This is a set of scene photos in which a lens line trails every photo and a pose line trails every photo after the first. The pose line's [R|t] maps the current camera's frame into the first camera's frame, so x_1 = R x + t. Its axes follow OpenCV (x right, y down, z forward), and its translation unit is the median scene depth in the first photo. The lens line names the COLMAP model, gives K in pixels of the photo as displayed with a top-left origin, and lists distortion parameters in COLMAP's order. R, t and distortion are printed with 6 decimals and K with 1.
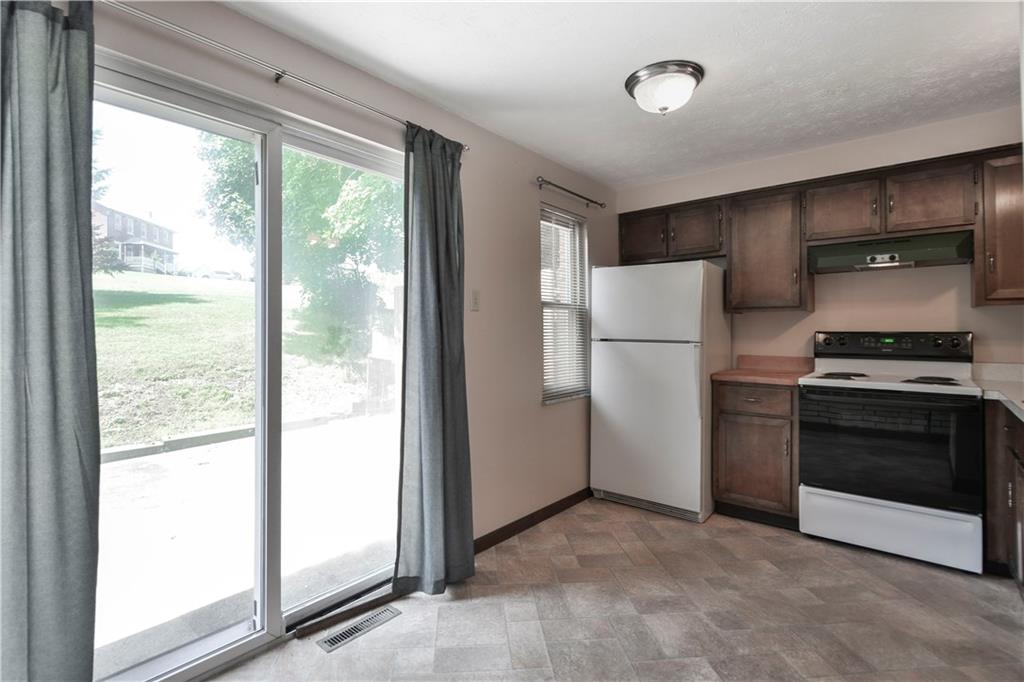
lens RADIAL K [[487.7, 0, 512.0], [0, 487.7, 341.0], [0, 0, 1]] dist [0.001634, 0.000037]
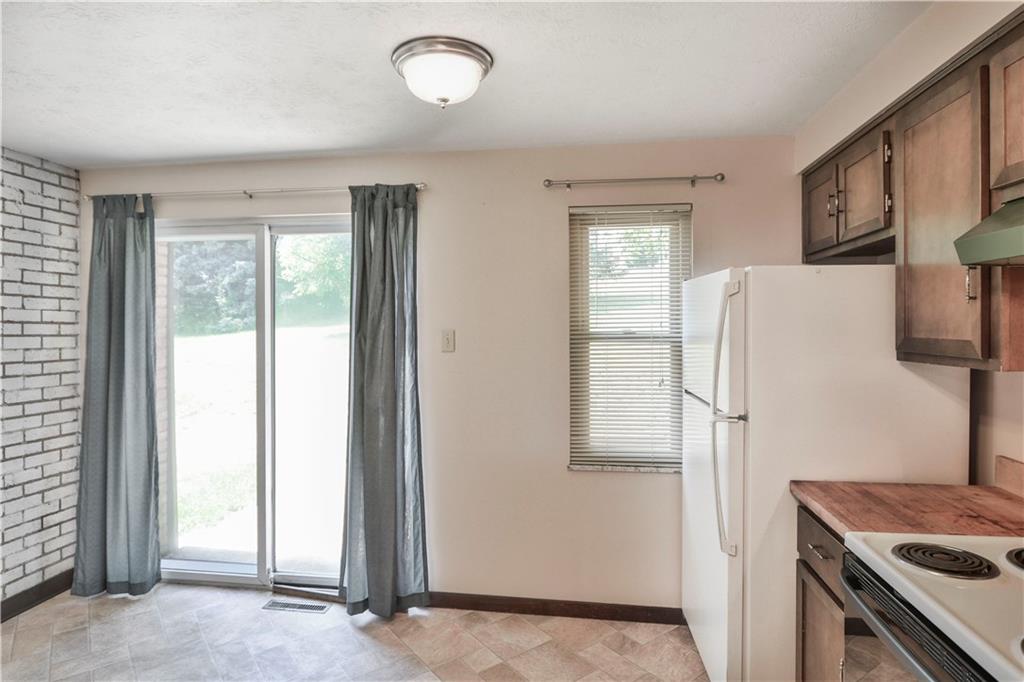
lens RADIAL K [[580.6, 0, 512.0], [0, 580.6, 341.0], [0, 0, 1]] dist [-0.004038, -0.000624]
pose [[0.520519, 0.022851, -0.853544, 0.826437], [-0.011648, 0.999739, 0.019662, -0.092683], [0.853770, -0.000292, 0.520649, 0.457211]]
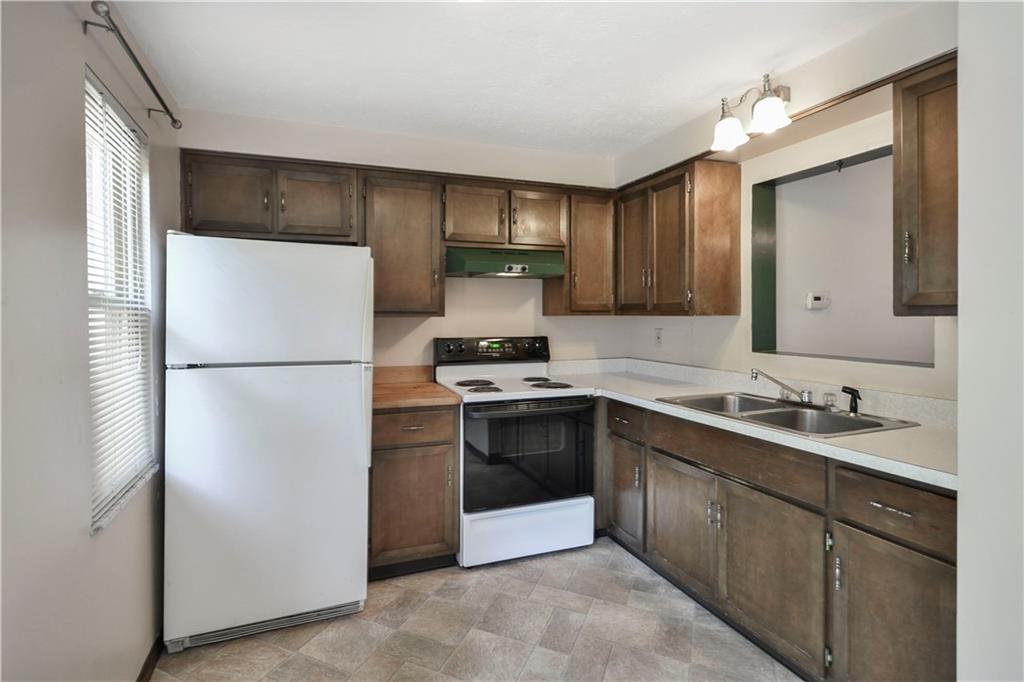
lens RADIAL K [[487.5, 0, 511.7], [0, 487.5, 325.7], [0, 0, 1]] dist [0.001214, -0.000021]
pose [[0.505615, -0.012555, 0.862668, -0.123880], [0.019555, 0.999804, 0.003089, -0.049050], [-0.862538, 0.015308, 0.505761, 0.464772]]
